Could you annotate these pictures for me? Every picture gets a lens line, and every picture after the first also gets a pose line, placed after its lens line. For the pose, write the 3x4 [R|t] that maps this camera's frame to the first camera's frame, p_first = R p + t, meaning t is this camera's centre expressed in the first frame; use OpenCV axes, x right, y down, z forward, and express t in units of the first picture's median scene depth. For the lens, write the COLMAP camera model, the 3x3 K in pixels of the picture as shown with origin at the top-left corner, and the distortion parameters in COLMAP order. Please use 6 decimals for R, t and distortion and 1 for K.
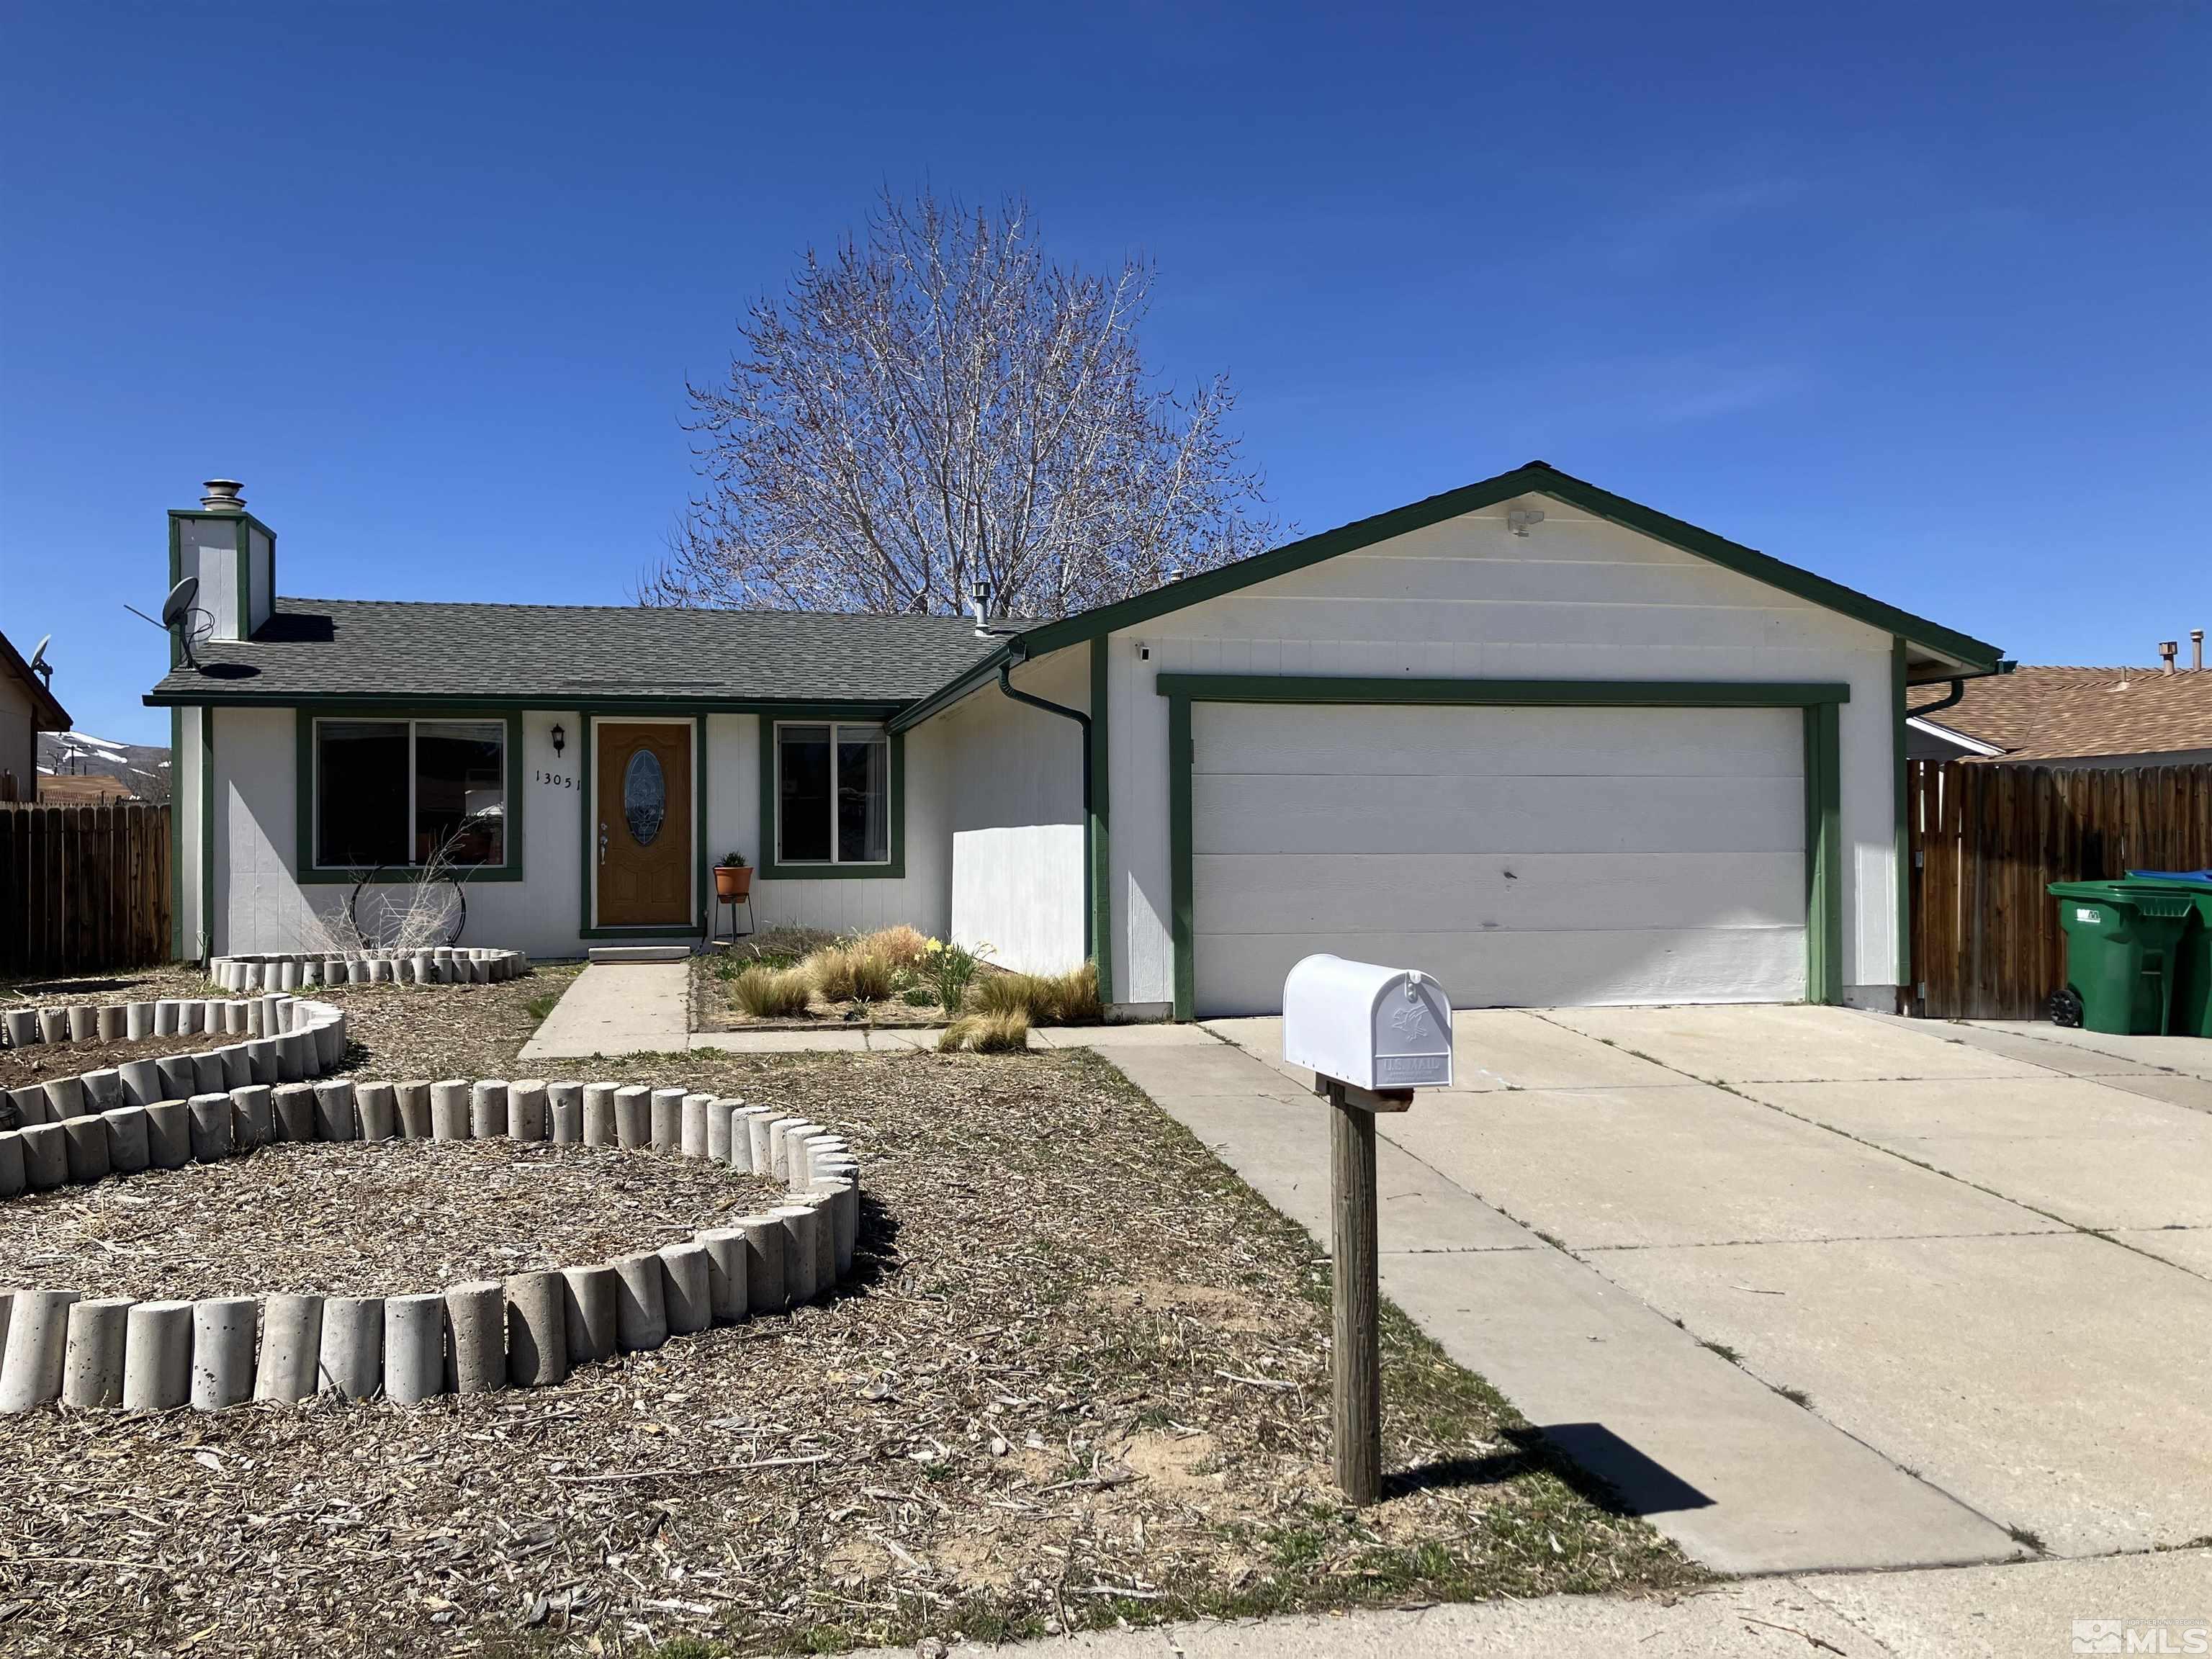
lens RADIAL K [[1853.5, 0, 1106.4], [0, 1853.5, 831.5], [0, 0, 1]] dist [0.063464, -0.049968]
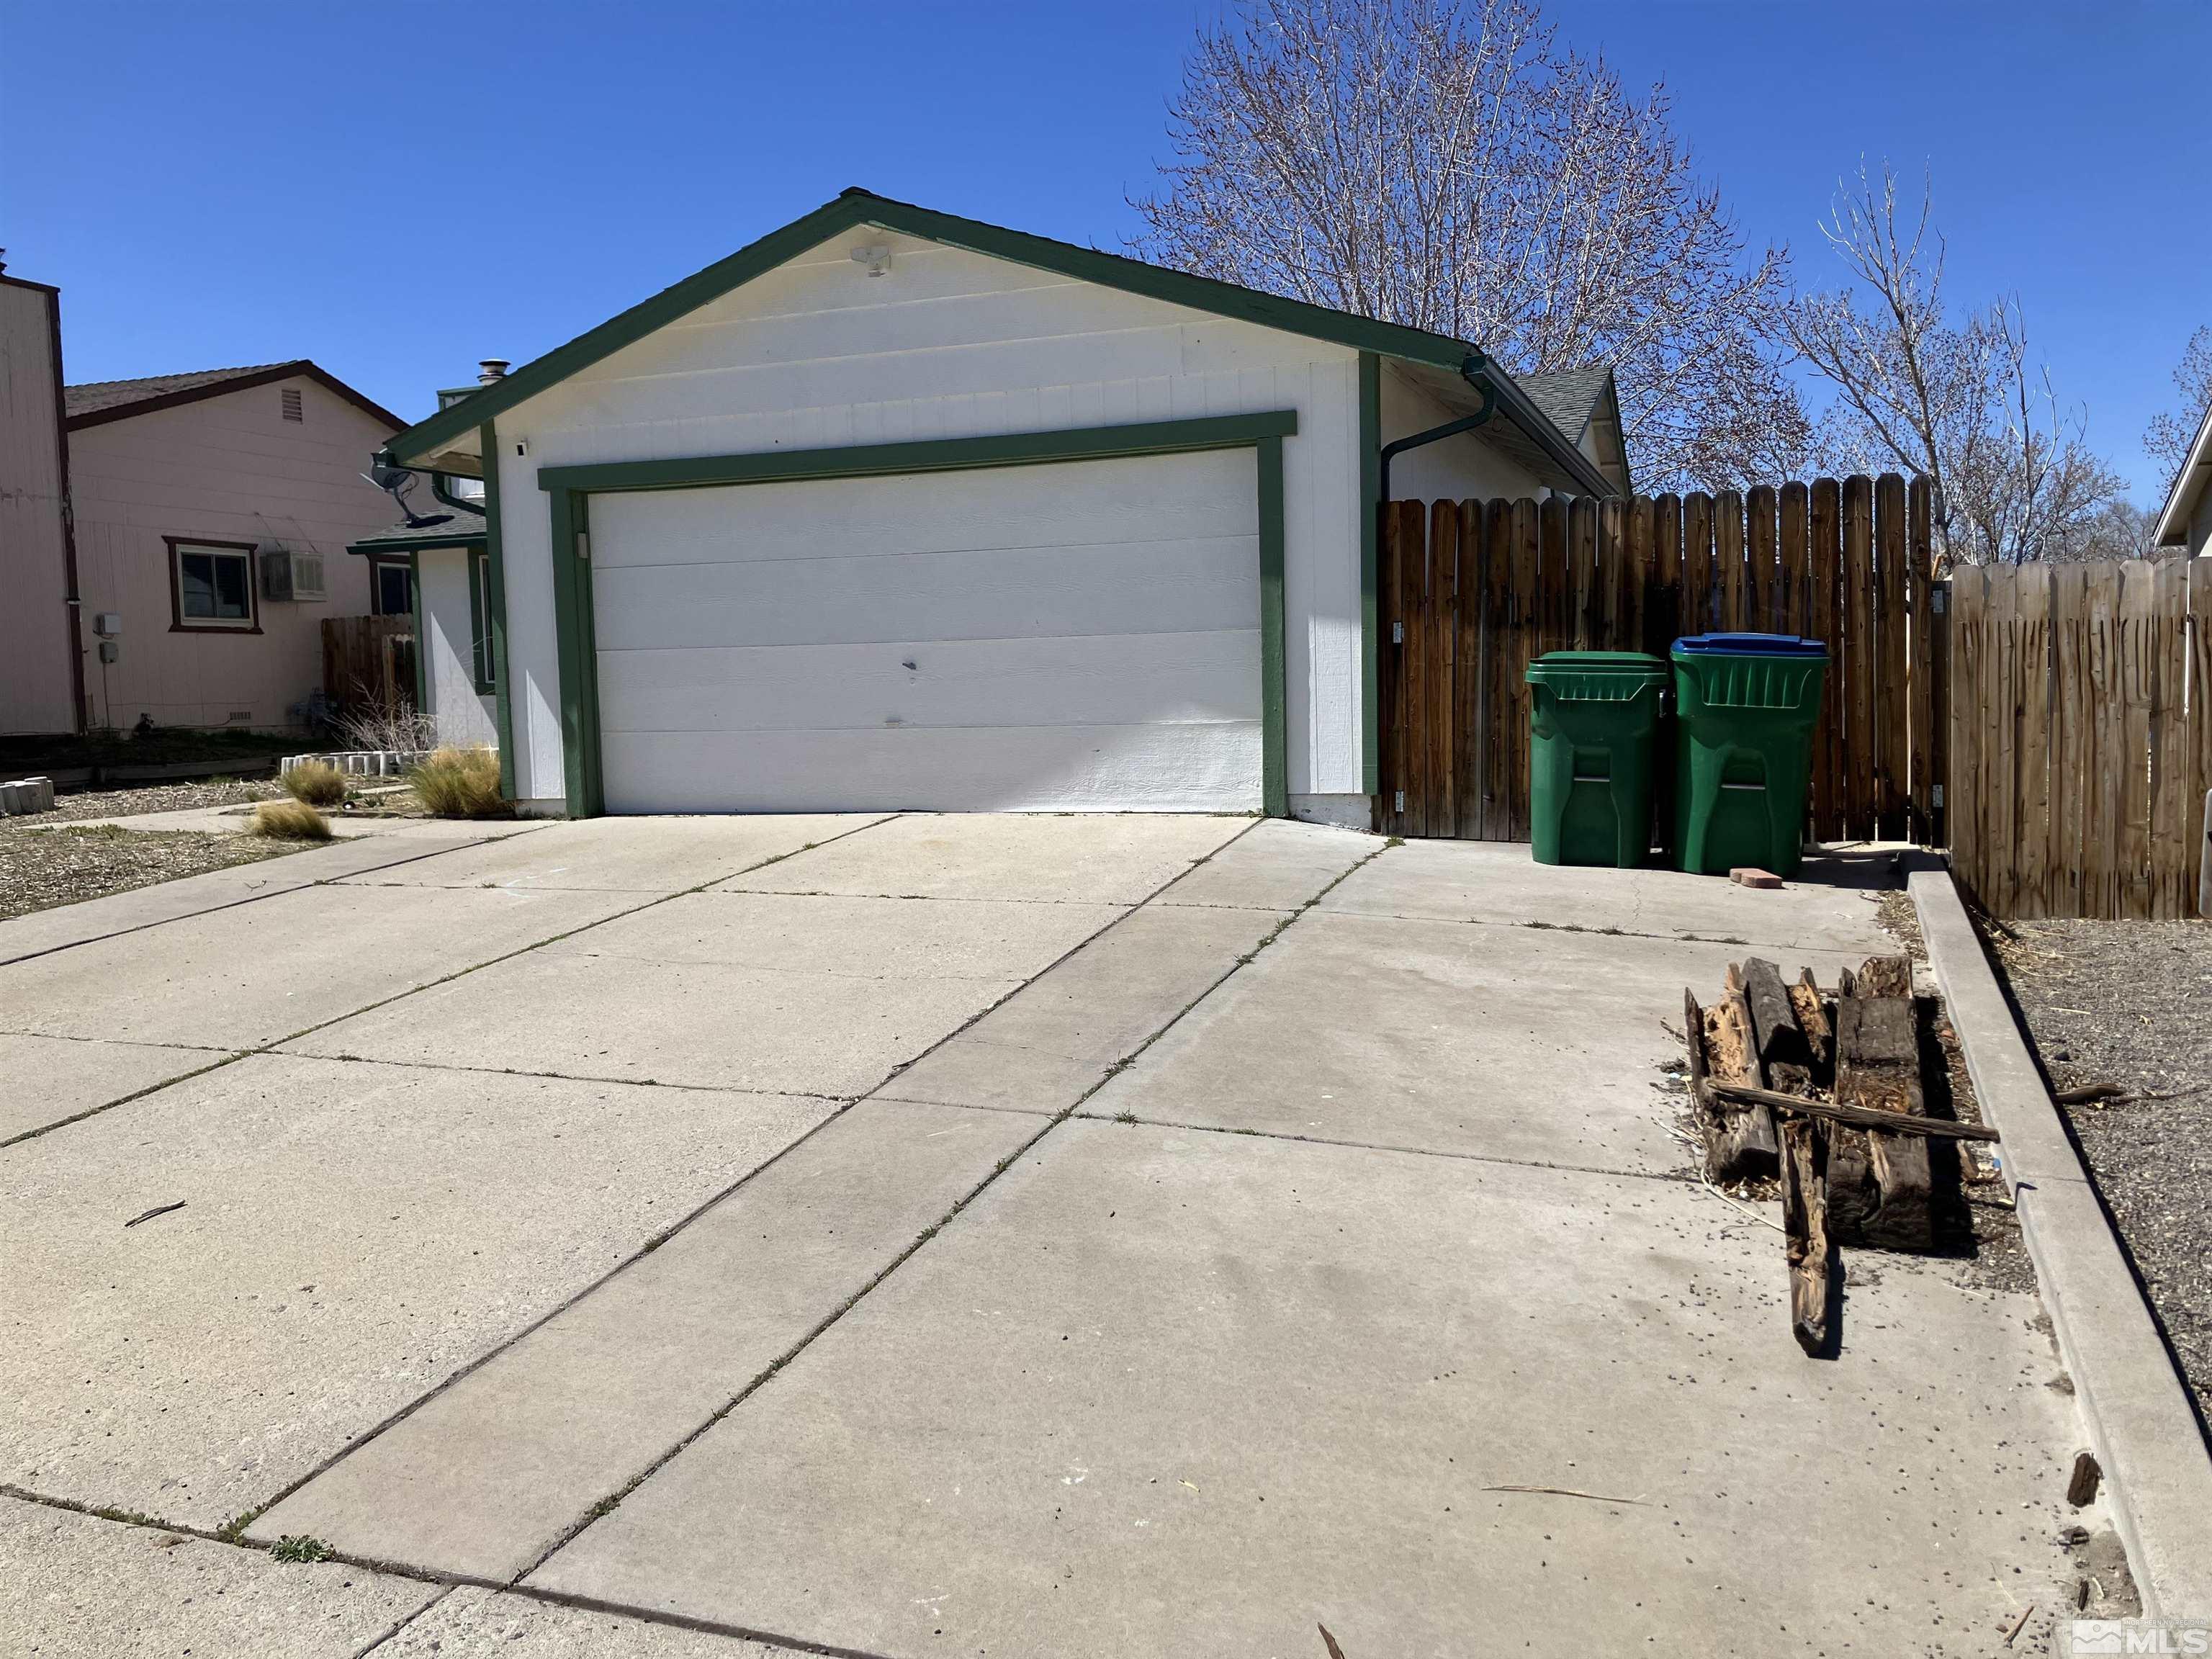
lens RADIAL K [[1853.5, 0, 1105.0], [0, 1853.5, 827.3], [0, 0, 1]] dist [0.063464, -0.049968]
pose [[0.828965, 0.025772, -0.558706, 0.769583], [0.028423, 0.995706, 0.088102, 0.024204], [0.558578, -0.088914, 0.824673, 0.296630]]
